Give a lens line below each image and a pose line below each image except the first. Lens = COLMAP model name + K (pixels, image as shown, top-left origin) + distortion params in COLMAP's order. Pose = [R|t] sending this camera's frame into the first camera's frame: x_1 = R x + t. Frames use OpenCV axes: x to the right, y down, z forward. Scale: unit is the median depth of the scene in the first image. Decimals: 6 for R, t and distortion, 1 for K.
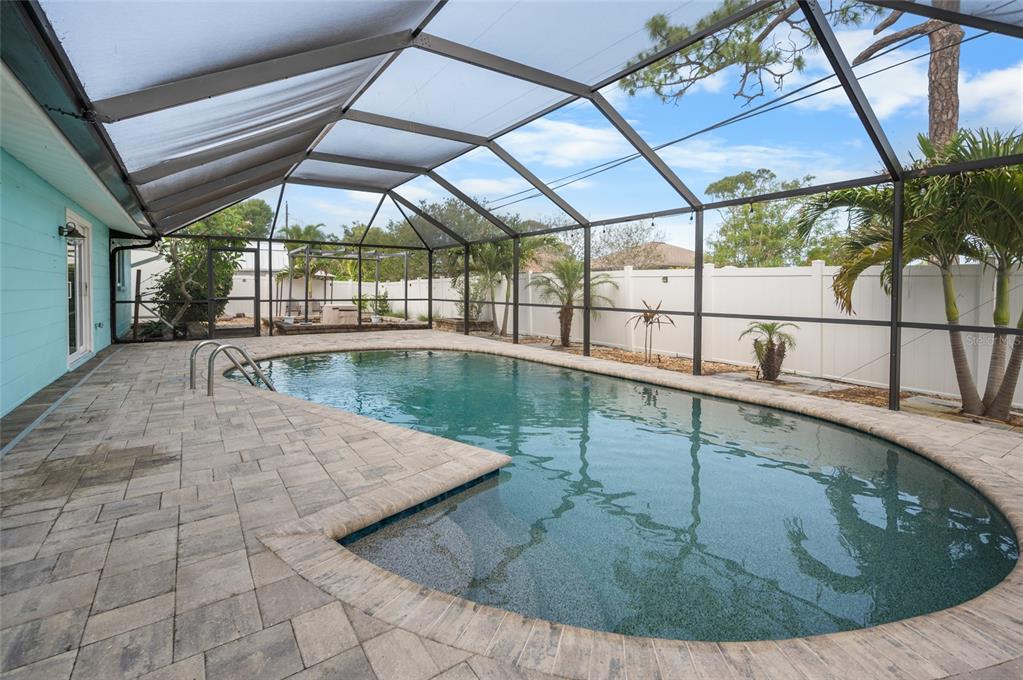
lens RADIAL K [[464.4, 0, 505.8], [0, 464.4, 297.6], [0, 0, 1]] dist [0.005243, 0.000055]
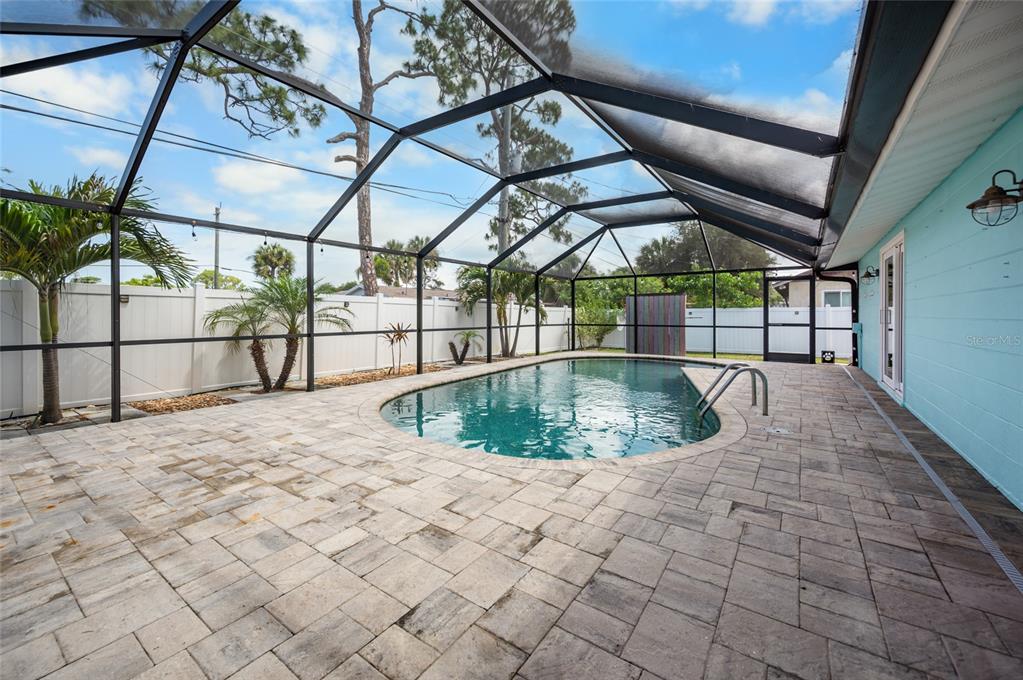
lens RADIAL K [[410.6, 0, 517.4], [0, 410.6, 313.3], [0, 0, 1]] dist [0.000964, -0.001029]
pose [[-0.328146, -0.006497, 0.944605, -0.472611], [0.009647, 0.999901, 0.010228, -0.015002], [-0.944578, 0.012469, -0.328051, 0.624391]]
